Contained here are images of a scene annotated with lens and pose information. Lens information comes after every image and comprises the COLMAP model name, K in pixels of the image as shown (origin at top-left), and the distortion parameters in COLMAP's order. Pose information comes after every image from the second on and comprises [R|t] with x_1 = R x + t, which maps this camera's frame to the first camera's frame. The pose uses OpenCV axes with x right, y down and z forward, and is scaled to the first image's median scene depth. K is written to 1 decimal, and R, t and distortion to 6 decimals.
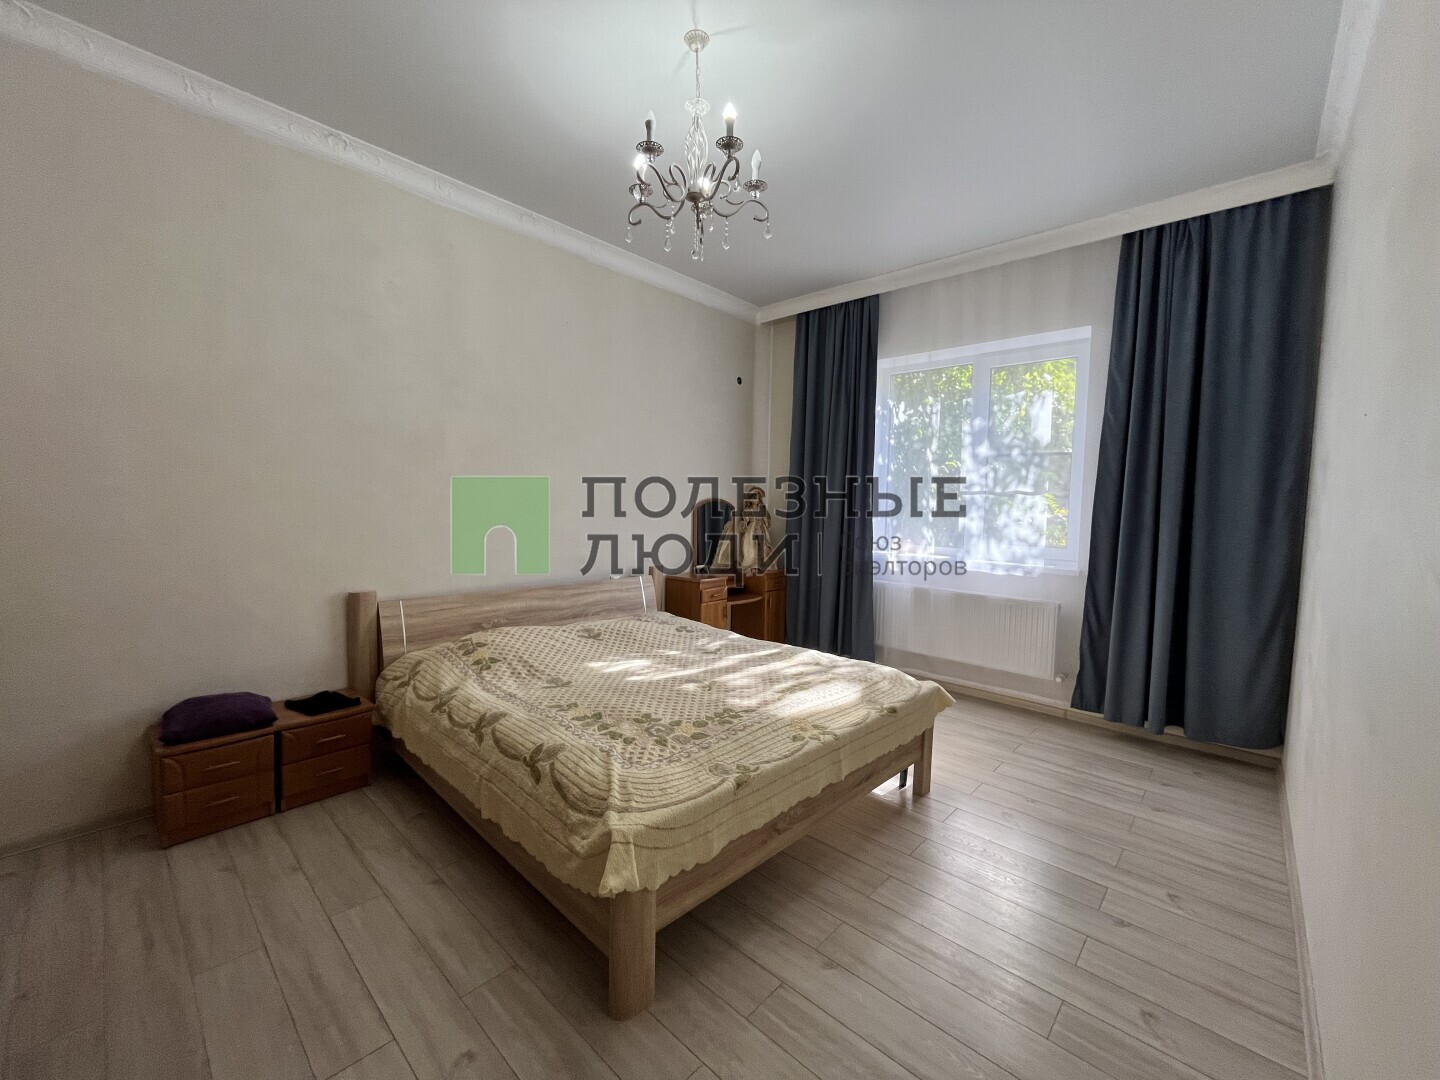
lens RADIAL K [[584.9, 0, 716.6], [0, 584.9, 542.6], [0, 0, 1]] dist [-0.001551, -0.000295]
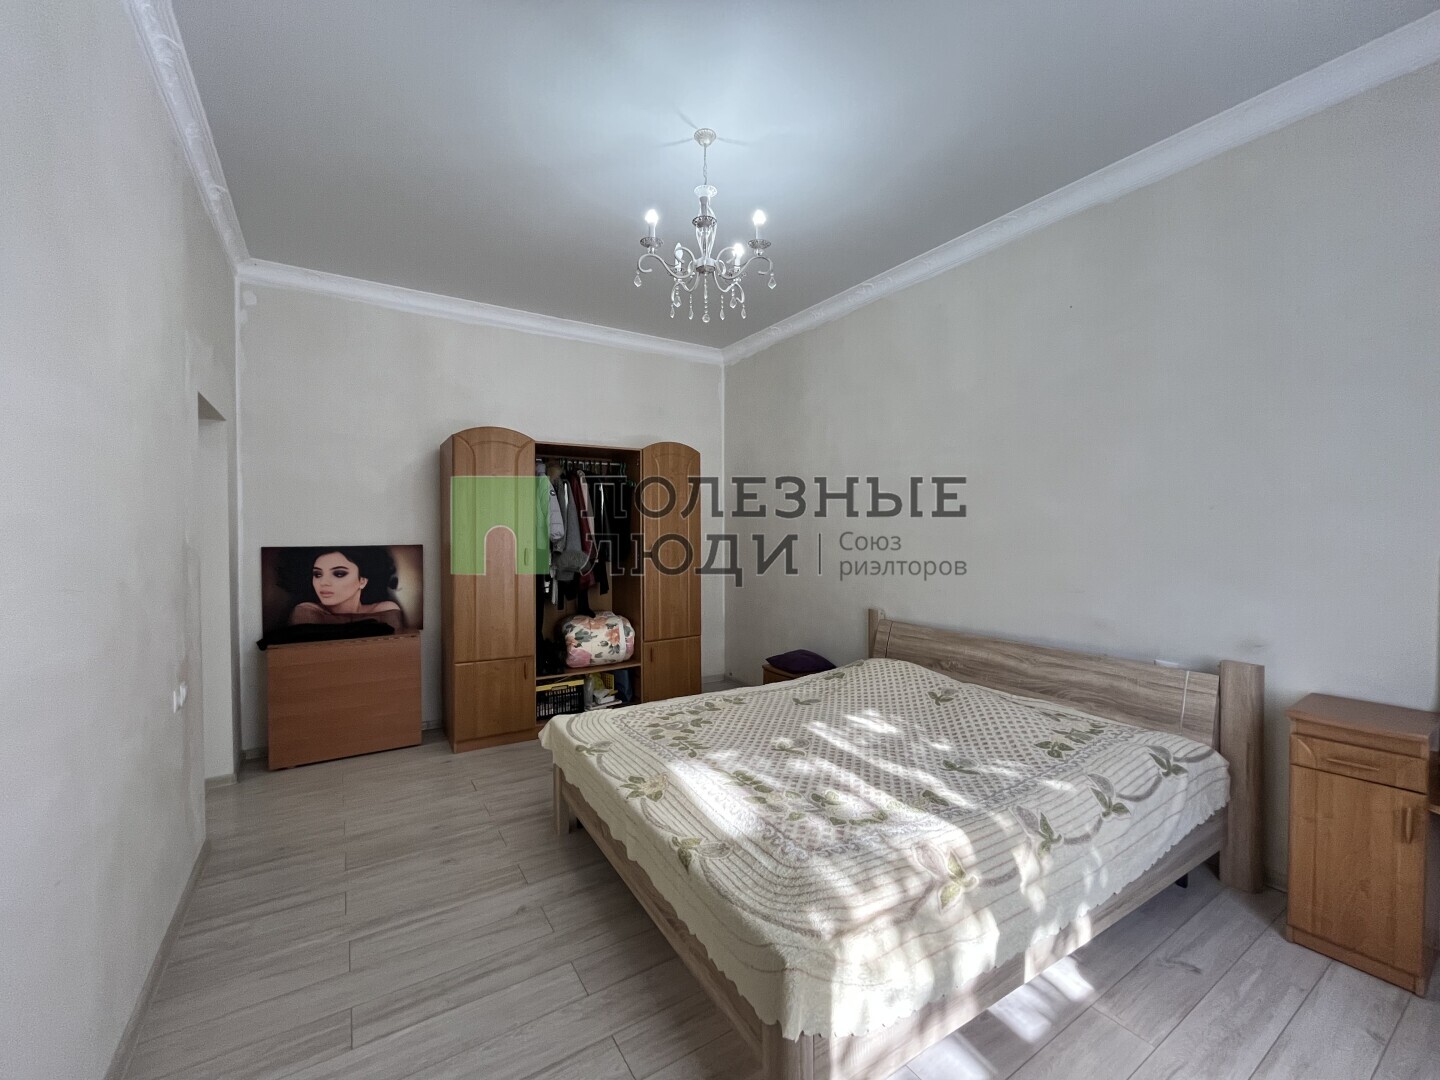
lens RADIAL K [[584.9, 0, 715.5], [0, 584.9, 535.1], [0, 0, 1]] dist [-0.001551, -0.000295]
pose [[-0.245486, -0.018042, -0.969232, 0.830506], [-0.075778, 0.997124, 0.000632, -0.060949], [0.966434, 0.073602, -0.246148, 1.058069]]
